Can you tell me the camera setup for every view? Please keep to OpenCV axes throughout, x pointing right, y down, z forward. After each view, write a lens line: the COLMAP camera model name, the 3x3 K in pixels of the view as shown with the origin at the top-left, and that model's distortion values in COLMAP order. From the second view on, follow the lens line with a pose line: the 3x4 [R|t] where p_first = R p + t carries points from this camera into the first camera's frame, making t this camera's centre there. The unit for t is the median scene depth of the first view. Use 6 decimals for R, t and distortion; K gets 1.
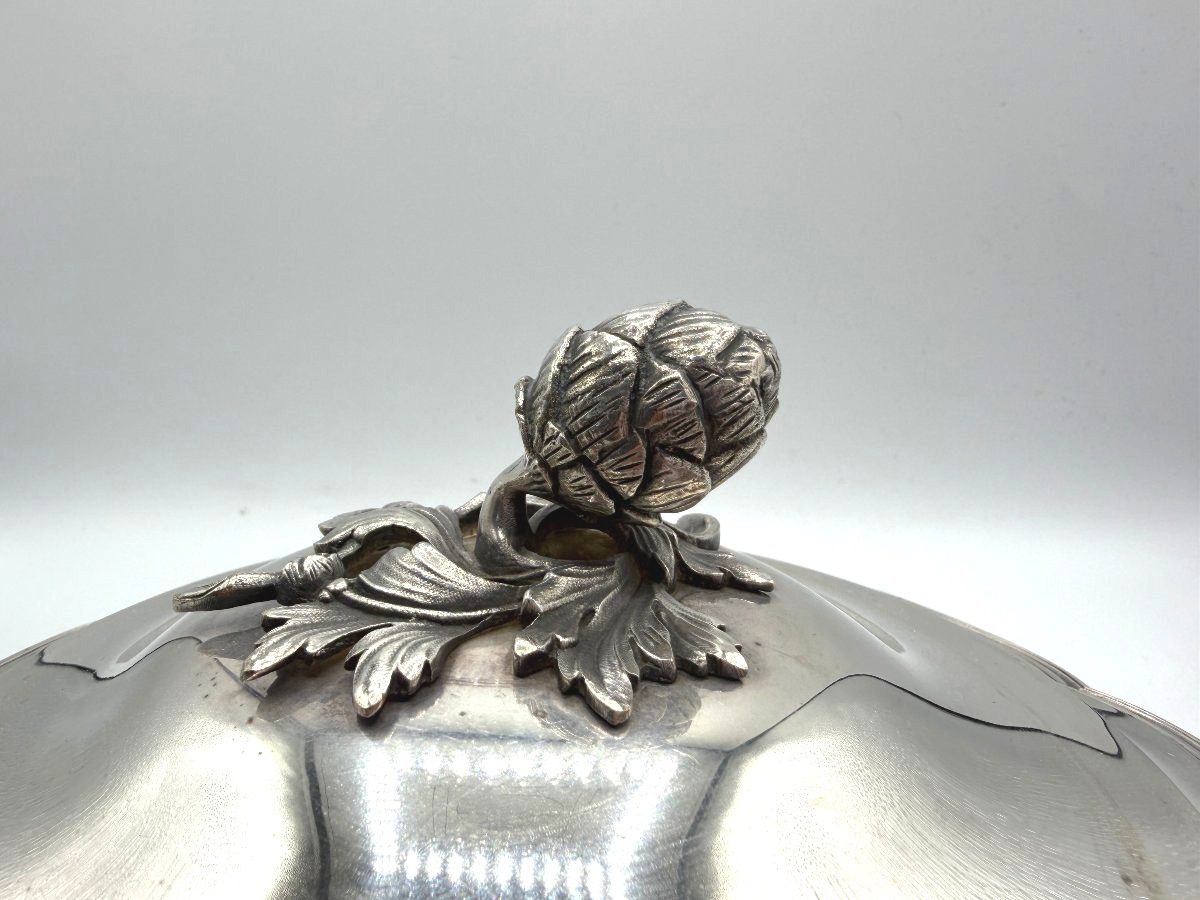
lens RADIAL K [[910.8, 0, 520.2], [0, 910.8, 452.0], [0, 0, 1]] dist [-0.004388, -0.002385]
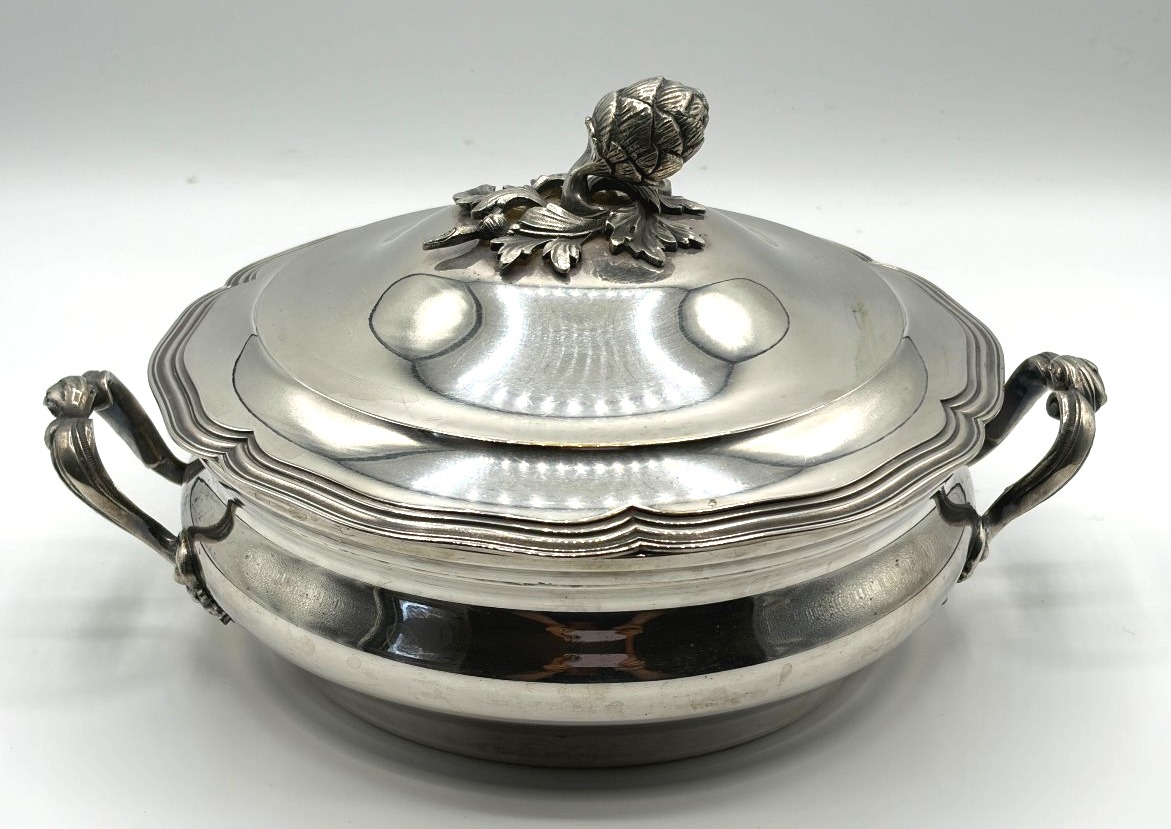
lens RADIAL K [[2269.9, 0, 585.9], [0, 2269.9, 414.2], [0, 0, 1]] dist [0.232280, 0.001564]
pose [[0.948011, -0.115977, 0.296352, -1.735165], [0.061536, 0.980460, 0.186849, -0.420297], [-0.312232, -0.158898, 0.936623, -4.235830]]
